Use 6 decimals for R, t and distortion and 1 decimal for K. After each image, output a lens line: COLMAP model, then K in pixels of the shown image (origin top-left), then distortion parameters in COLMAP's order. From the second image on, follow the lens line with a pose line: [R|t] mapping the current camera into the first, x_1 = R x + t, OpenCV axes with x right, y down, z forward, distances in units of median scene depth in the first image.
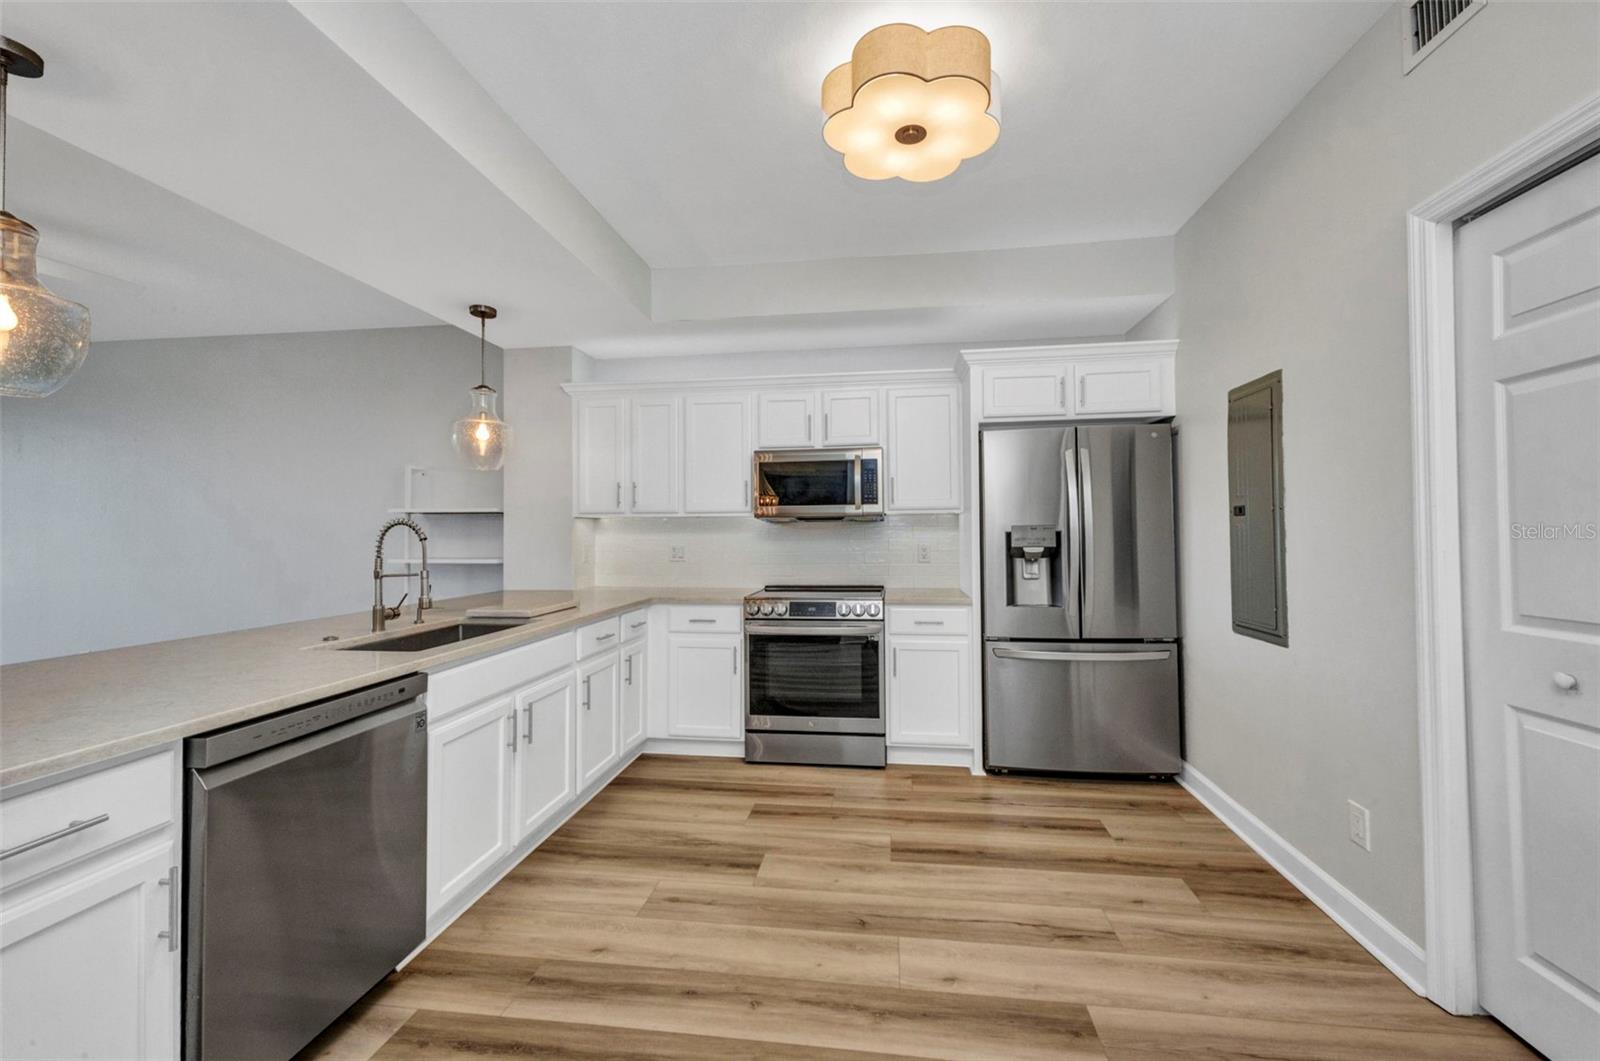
lens RADIAL K [[644.4, 0, 799.4], [0, 644.4, 518.8], [0, 0, 1]] dist [0.007014, -0.000015]
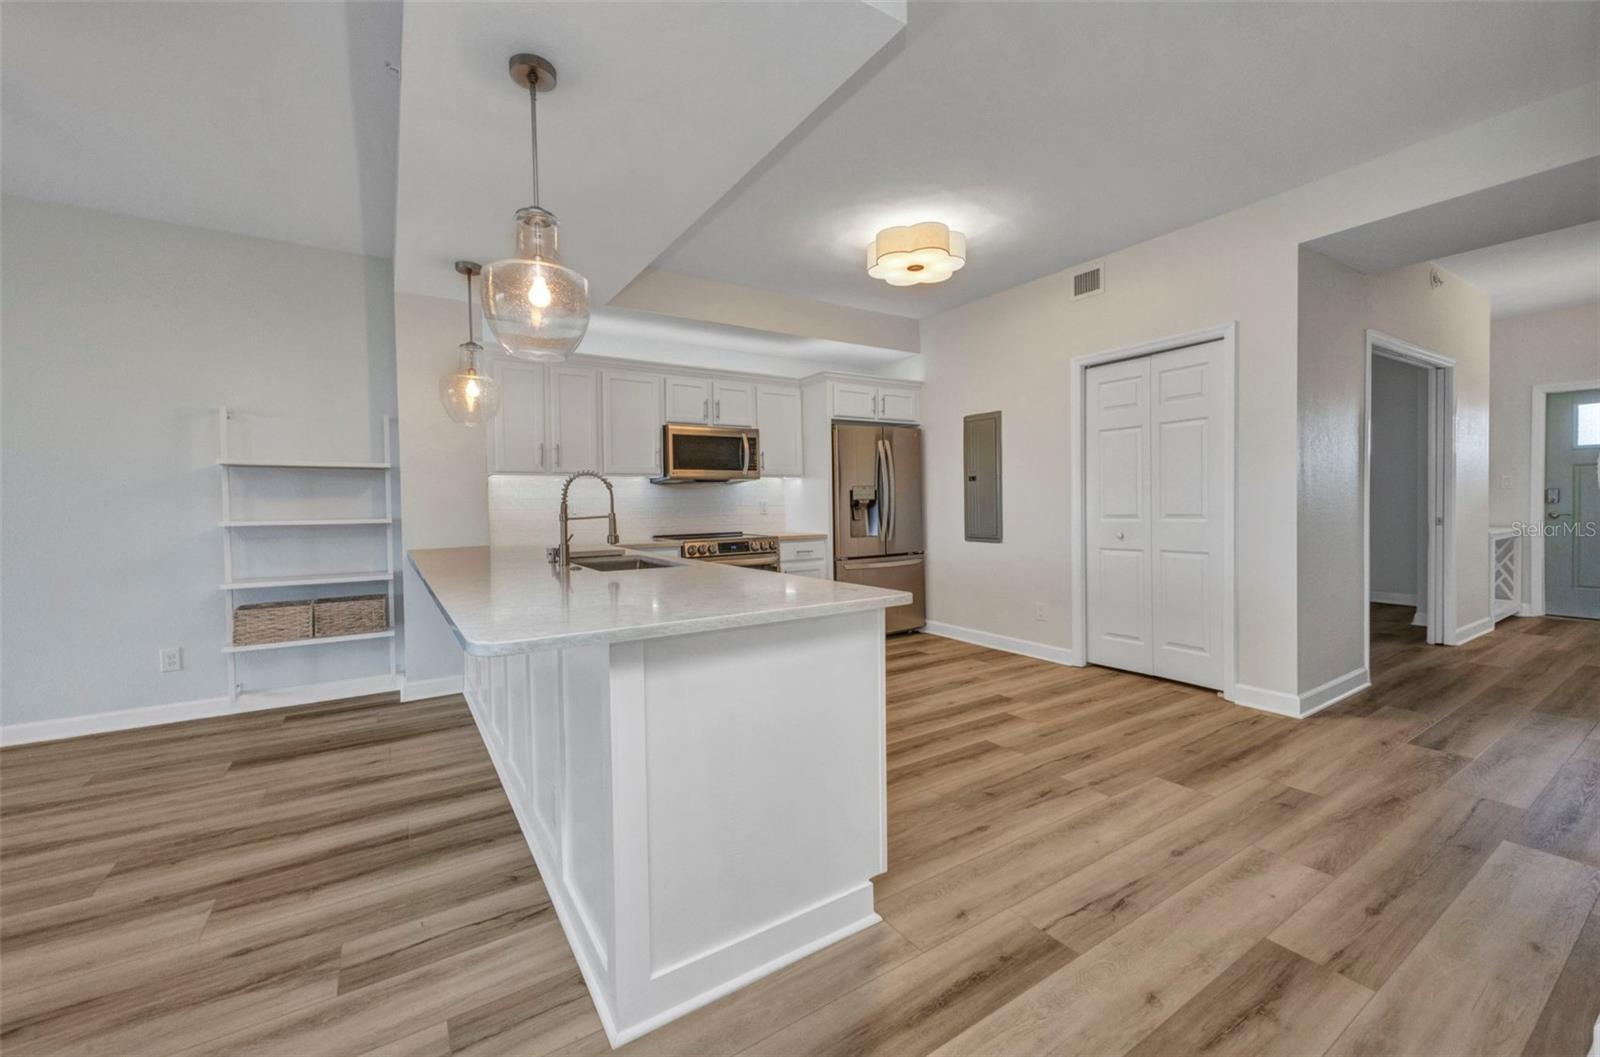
lens RADIAL K [[653.4, 0, 800.0], [0, 653.4, 514.0], [0, 0, 1]] dist [0.010986, -0.000687]
pose [[0.758130, -0.015368, 0.651923, -0.831066], [-0.007790, 0.999437, 0.032620, 0.027782], [-0.652057, -0.029809, 0.757584, -0.136940]]
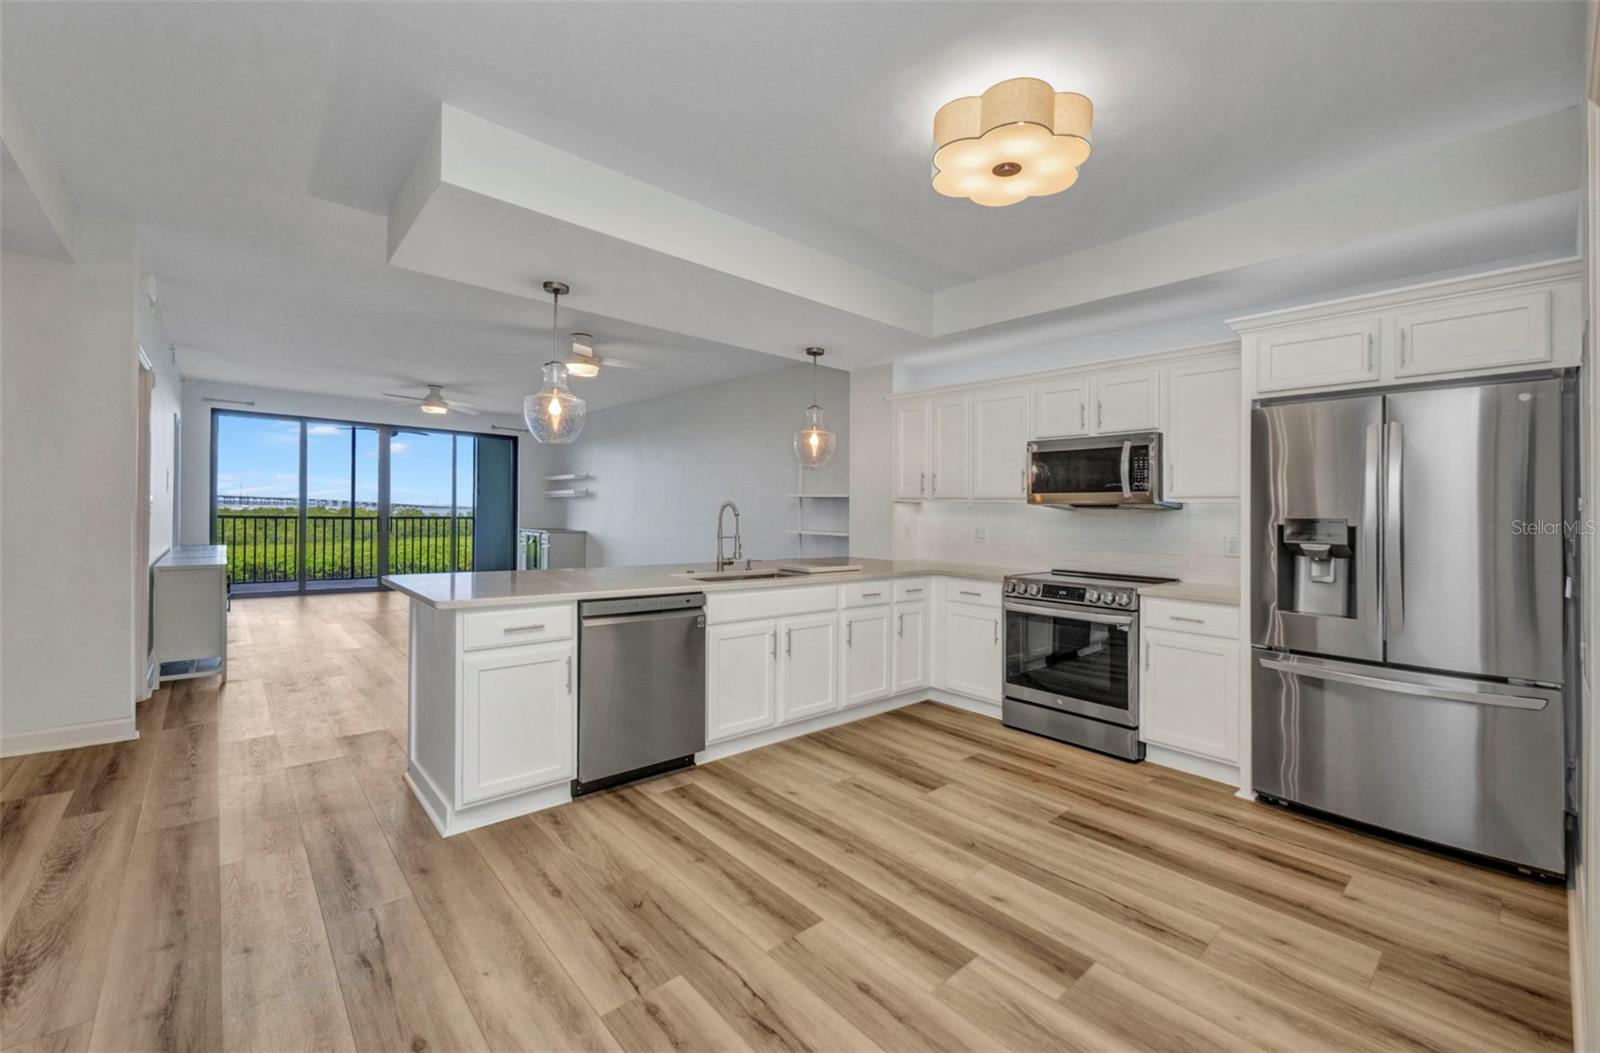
lens RADIAL K [[633.4, 0, 800.6], [0, 633.4, 519.0], [0, 0, 1]] dist [0.010615, -0.004812]
pose [[0.765843, 0.028782, -0.642383, 0.385088], [-0.010925, 0.999436, 0.031755, -0.007477], [0.642935, -0.017301, 0.765725, -0.060389]]
